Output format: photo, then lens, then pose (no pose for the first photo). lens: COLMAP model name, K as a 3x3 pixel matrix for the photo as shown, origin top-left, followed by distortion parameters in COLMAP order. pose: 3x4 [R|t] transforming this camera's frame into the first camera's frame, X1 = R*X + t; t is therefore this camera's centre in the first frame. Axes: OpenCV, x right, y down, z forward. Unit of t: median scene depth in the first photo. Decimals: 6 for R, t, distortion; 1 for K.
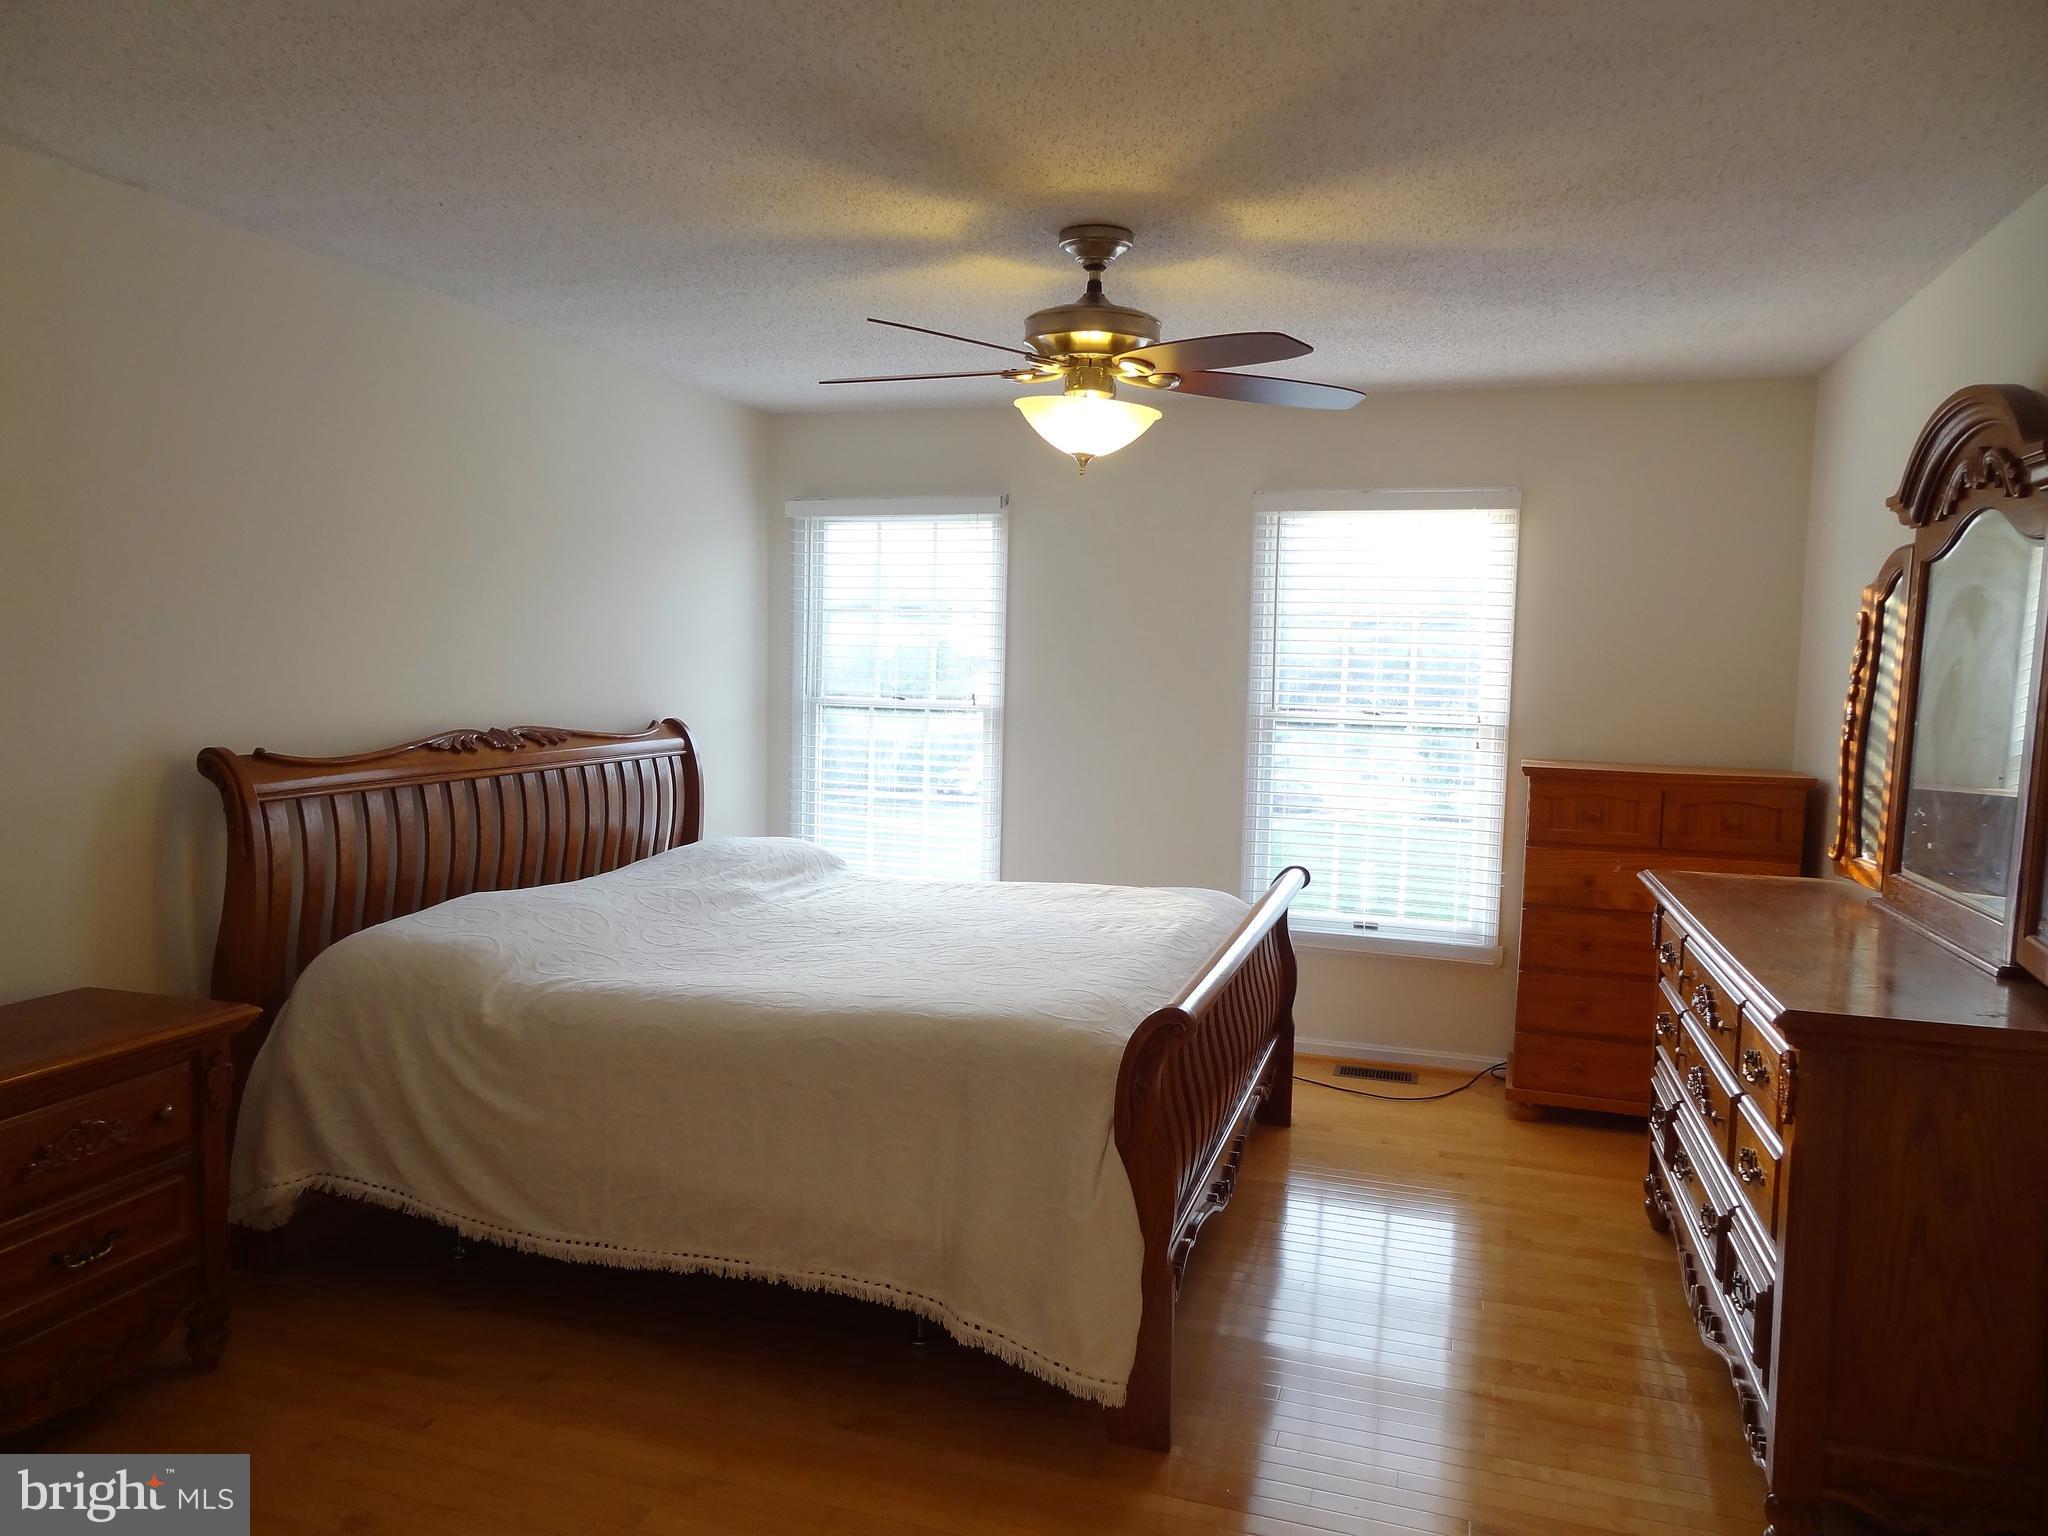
lens RADIAL K [[1434.4, 0, 1018.1], [0, 1434.4, 764.6], [0, 0, 1]] dist [0.005446, 0.003489]
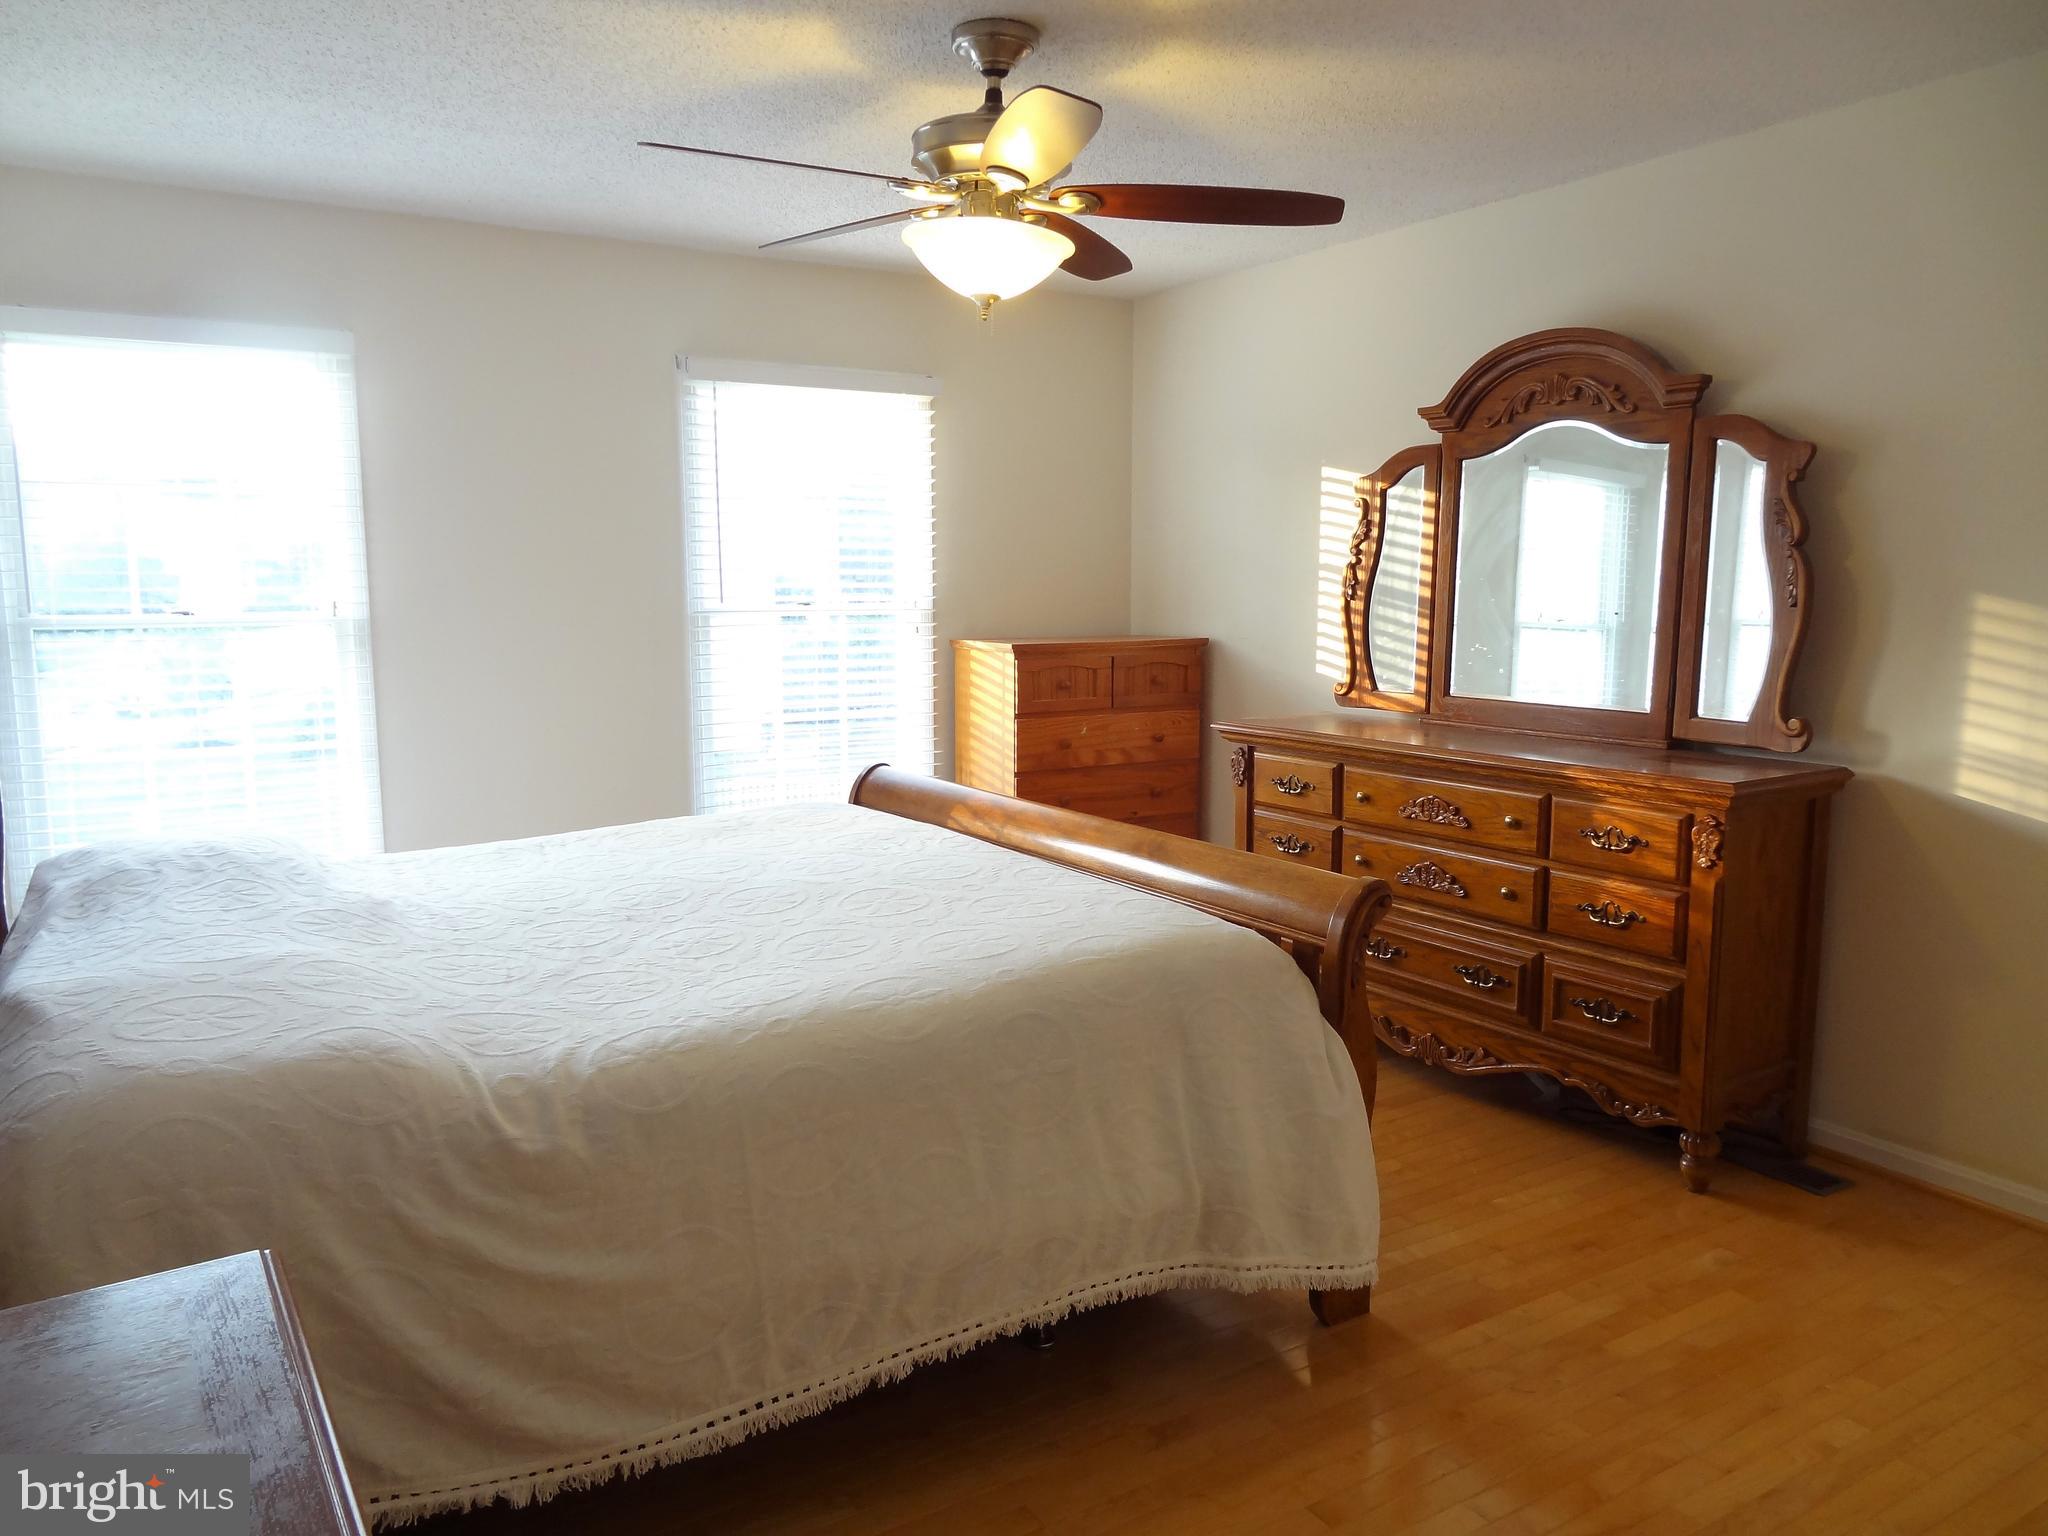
lens RADIAL K [[1419.6, 0, 1024.0], [0, 1419.6, 768.0], [0, 0, 1]] dist [-0.002865, 0.004320]
pose [[0.644610, -0.126656, 0.753947, -0.643255], [0.074661, 0.991897, 0.102796, -0.022465], [-0.760857, -0.009973, 0.648842, 0.448584]]
